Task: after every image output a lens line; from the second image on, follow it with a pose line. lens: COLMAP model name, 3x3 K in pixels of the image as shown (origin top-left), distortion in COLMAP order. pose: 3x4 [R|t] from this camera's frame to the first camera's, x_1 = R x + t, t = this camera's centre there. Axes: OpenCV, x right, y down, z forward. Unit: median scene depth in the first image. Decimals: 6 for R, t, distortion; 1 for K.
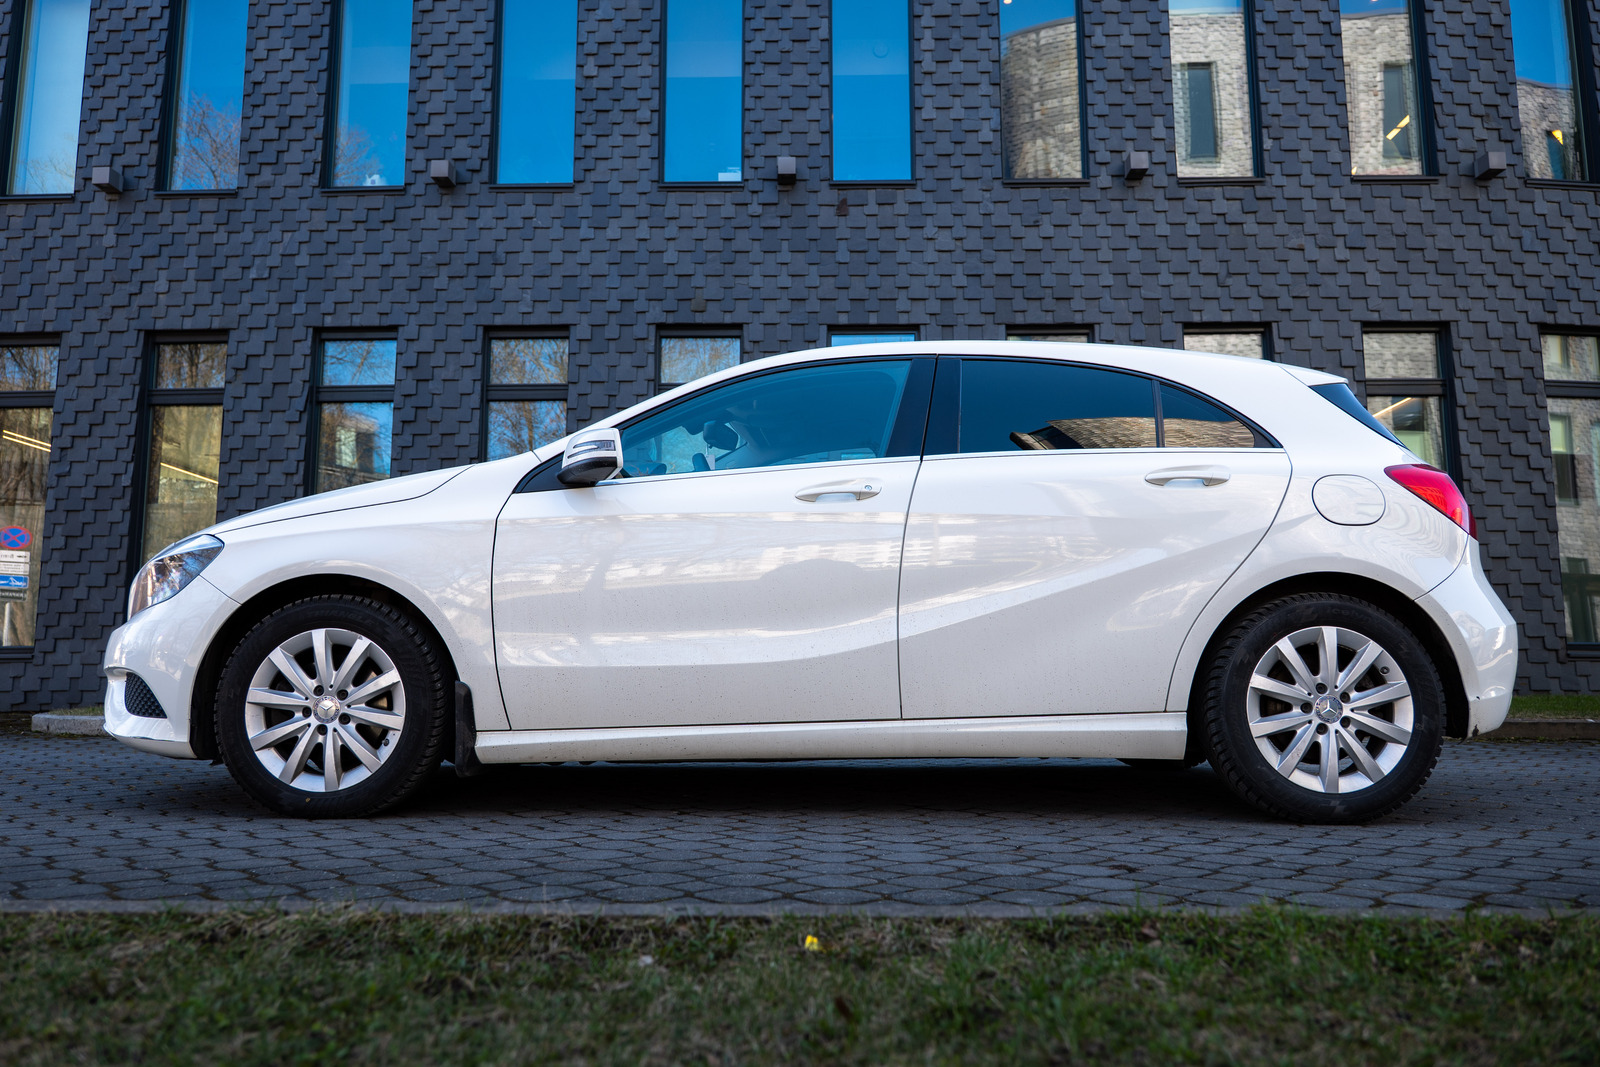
lens RADIAL K [[1155.2, 0, 800.0], [0, 1155.2, 533.5], [0, 0, 1]] dist [-0.001776, -0.005841]
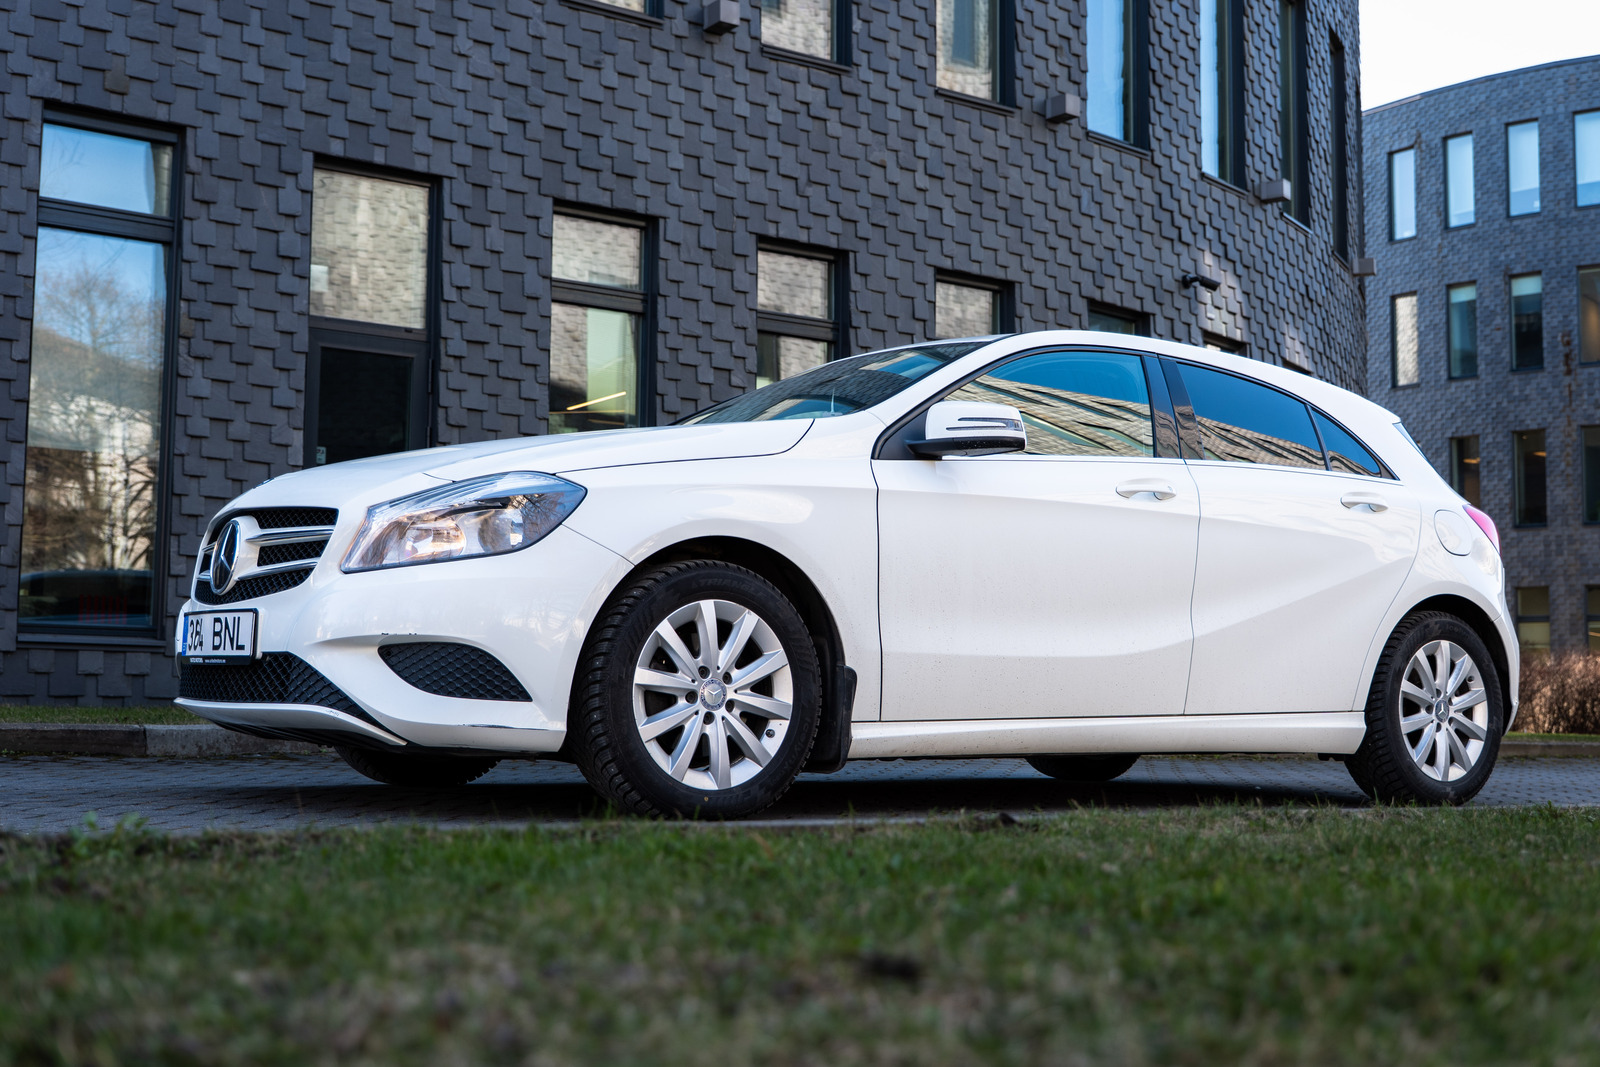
lens RADIAL K [[1845.8, 0, 800.0], [0, 1845.8, 533.5], [0, 0, 1]] dist [-0.008347, 0.019437]
pose [[0.820981, 0.069212, 0.566745, -0.331235], [-0.089624, 0.995942, 0.008201, 0.004619], [-0.563878, -0.057527, 0.823852, -0.047351]]
